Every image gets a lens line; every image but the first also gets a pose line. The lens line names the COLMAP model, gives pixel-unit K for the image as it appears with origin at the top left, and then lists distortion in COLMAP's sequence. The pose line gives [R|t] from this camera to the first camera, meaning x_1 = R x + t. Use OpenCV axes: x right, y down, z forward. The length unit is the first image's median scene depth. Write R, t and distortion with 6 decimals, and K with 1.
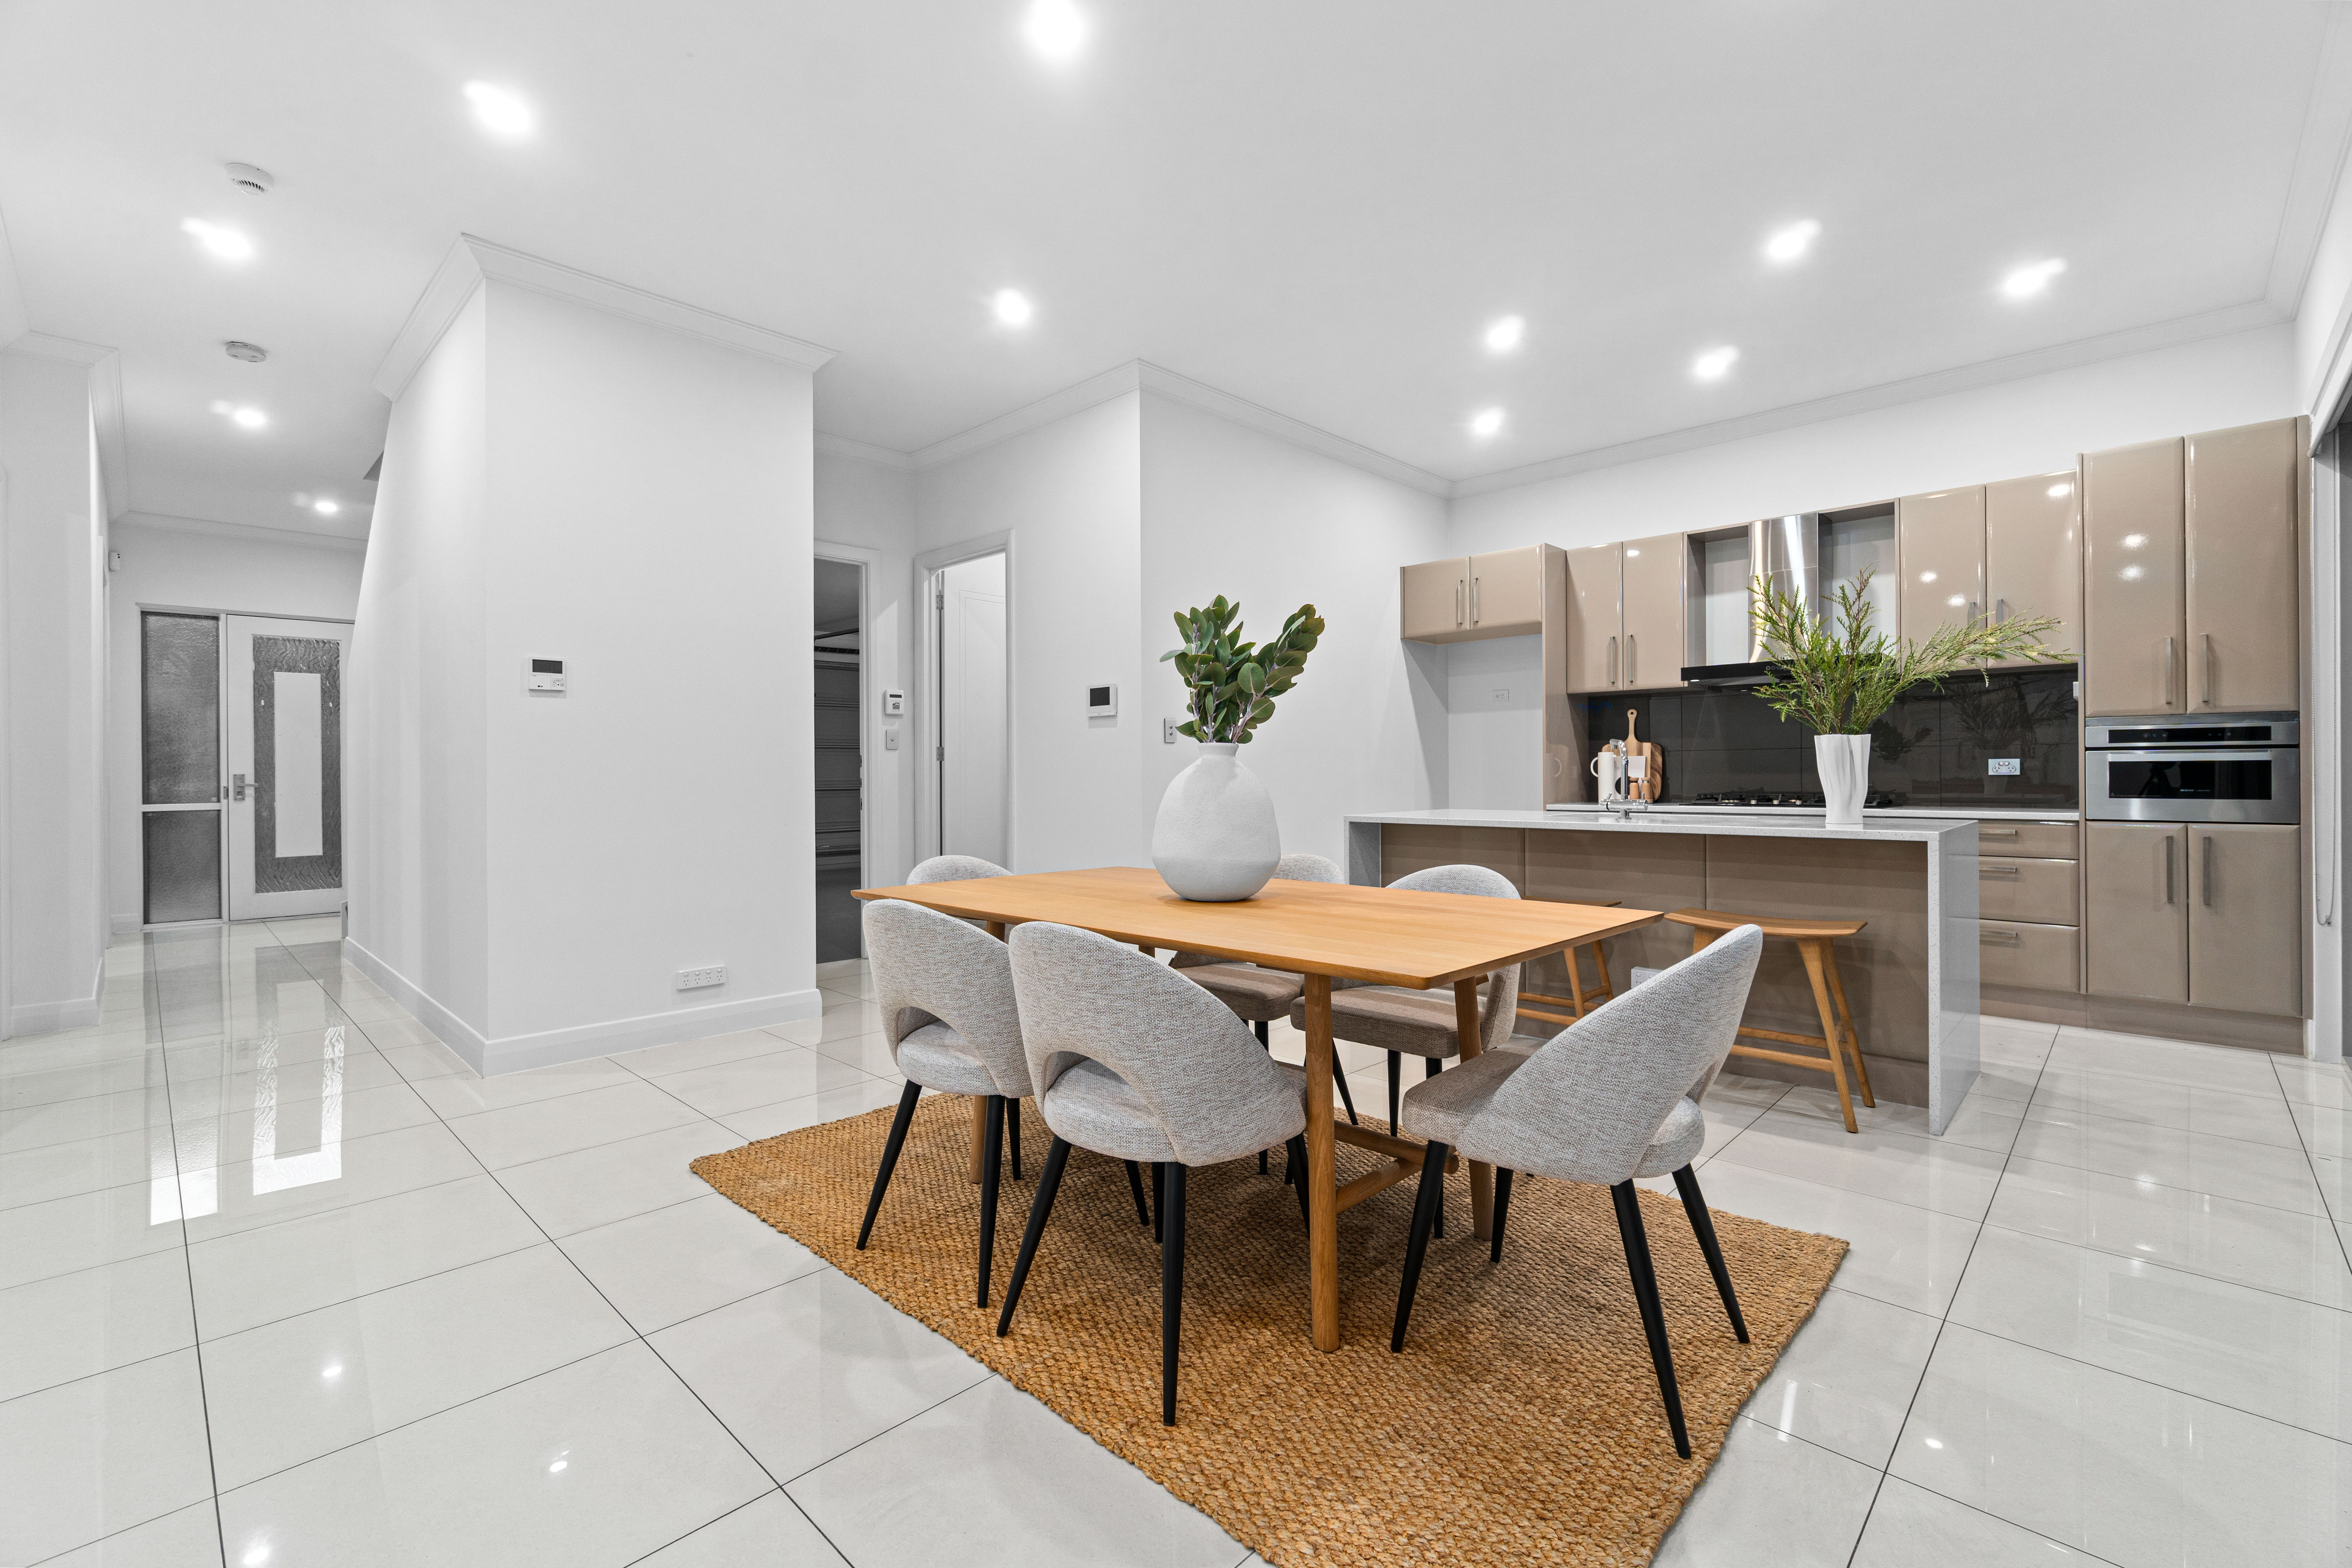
lens RADIAL K [[1017.4, 0, 1188.6], [0, 1017.4, 774.1], [0, 0, 1]] dist [-0.003424, 0.001351]
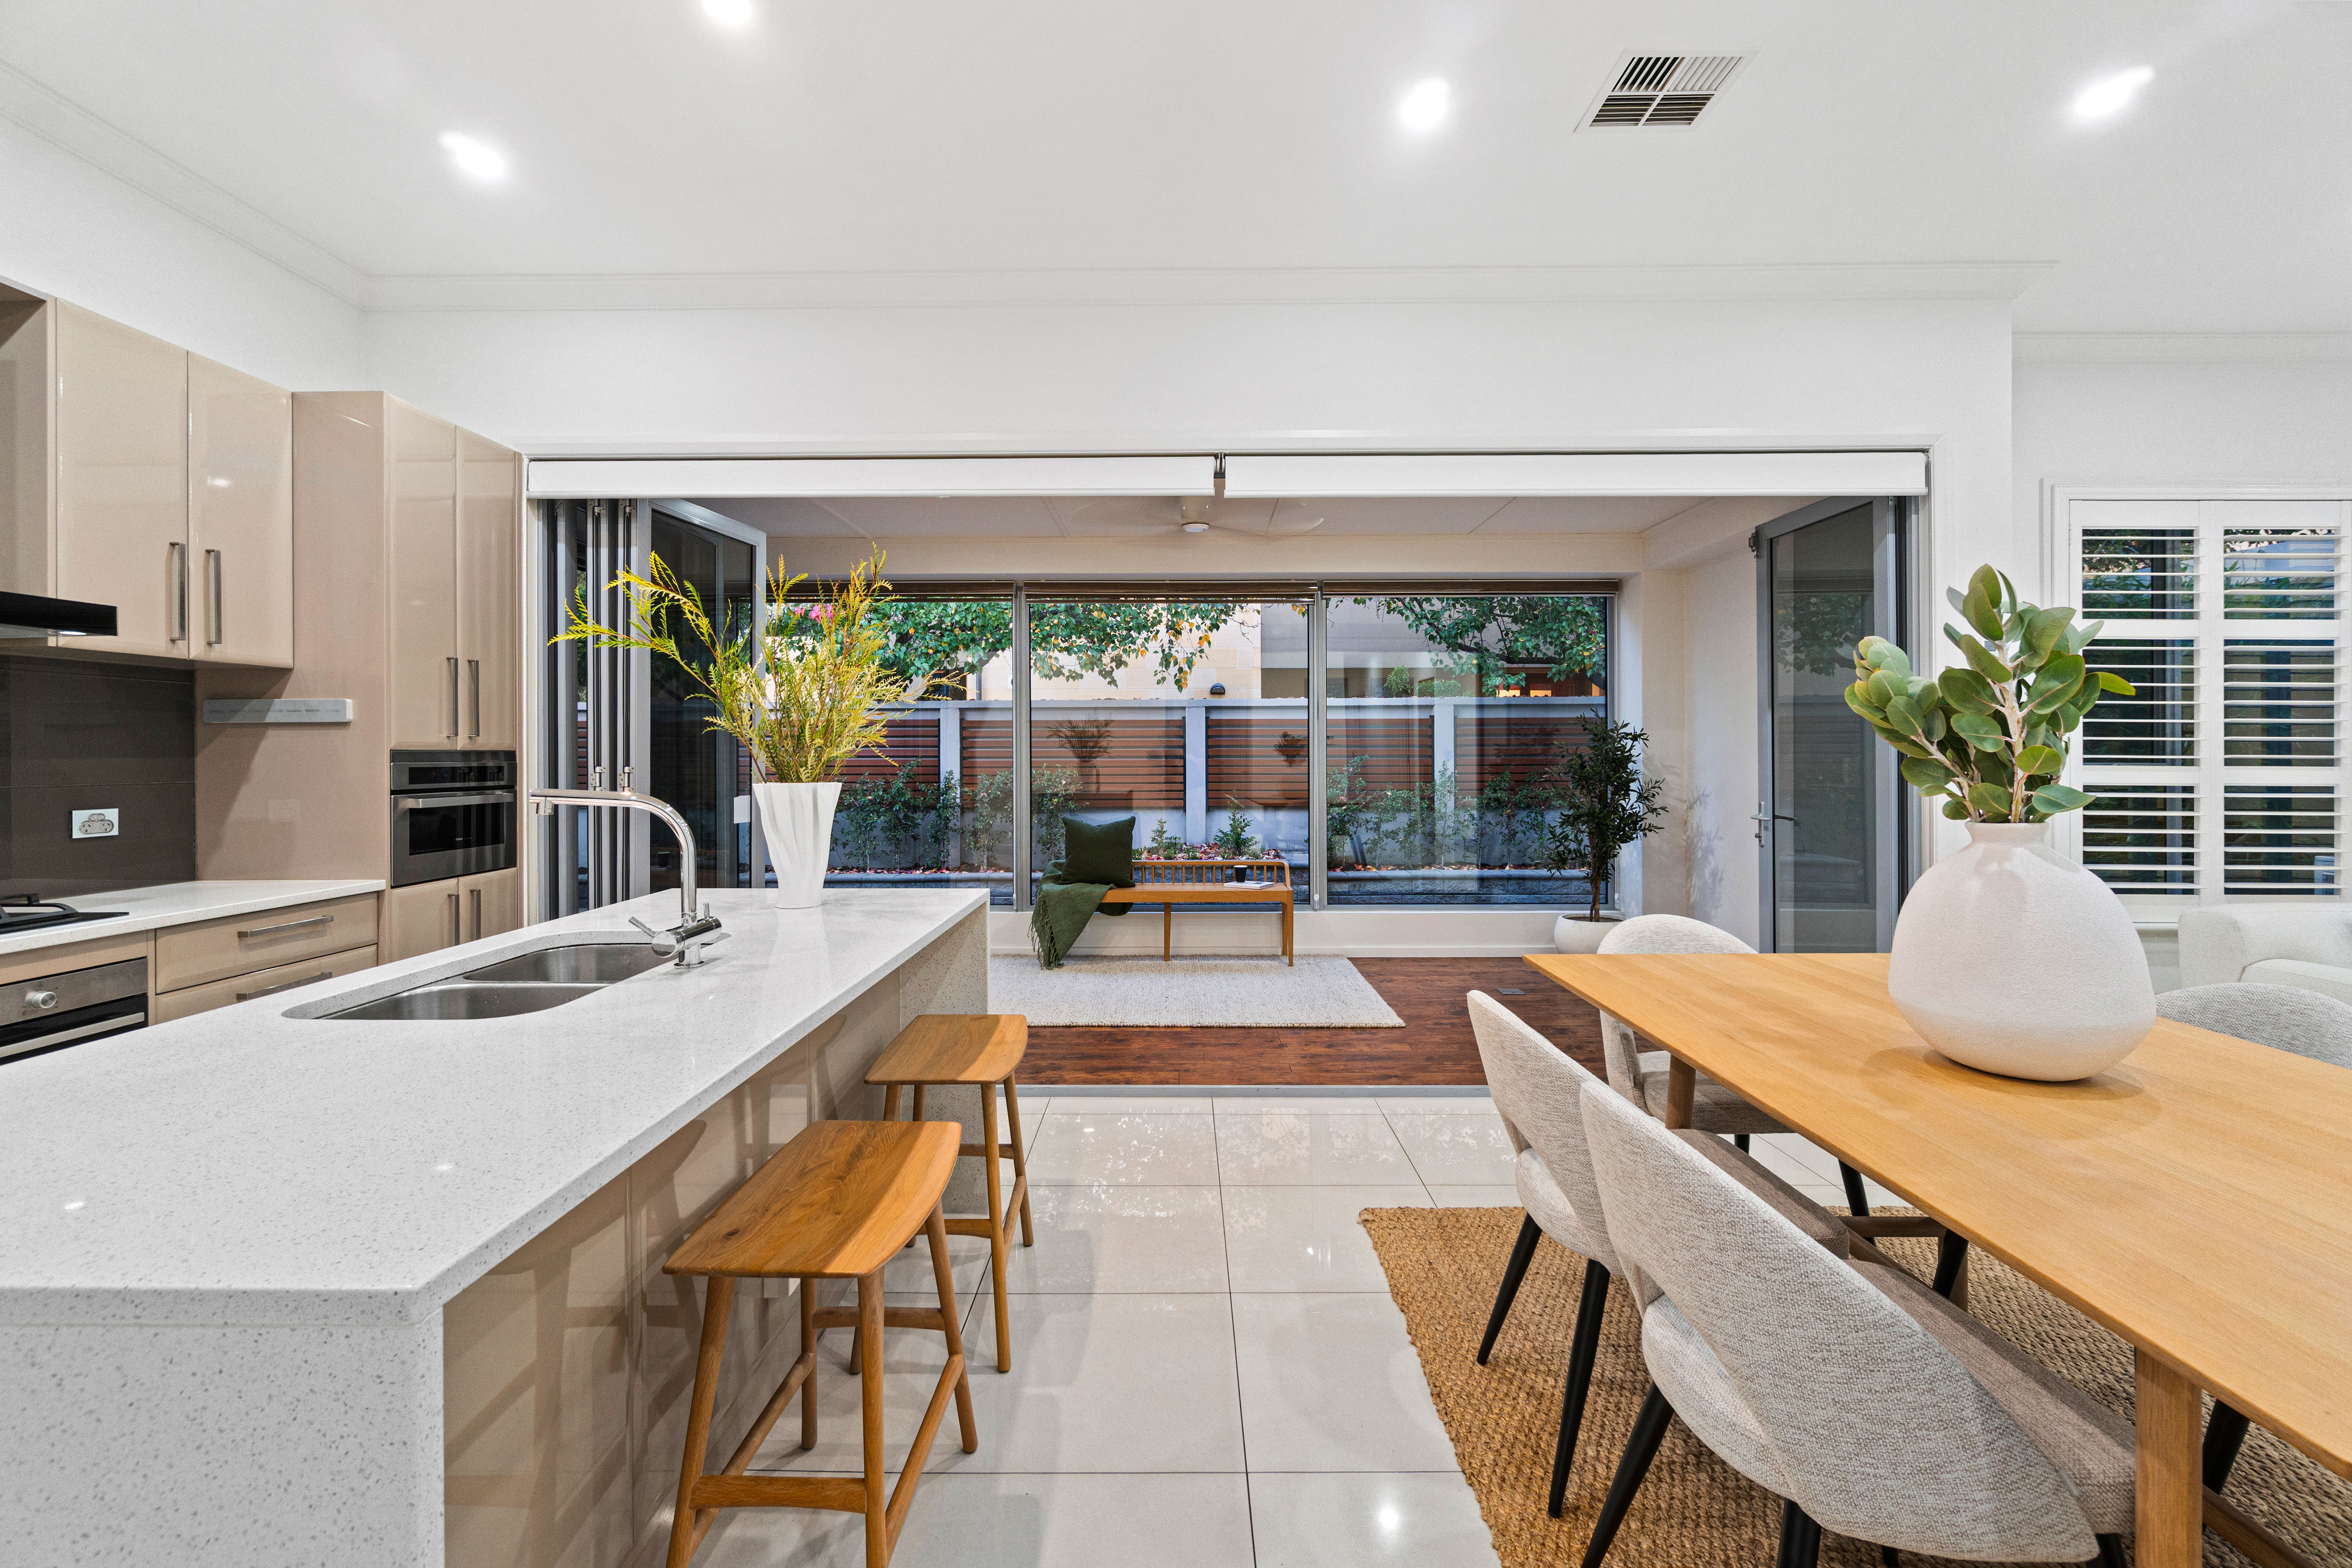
lens RADIAL K [[1017.4, 0, 1162.2], [0, 1017.4, 757.3], [0, 0, 1]] dist [-0.003424, 0.001351]
pose [[-0.697179, 0.002240, 0.716894, -0.045278], [0.002455, 0.999997, -0.000738, -0.036064], [-0.716893, 0.001246, -0.697182, 0.811525]]
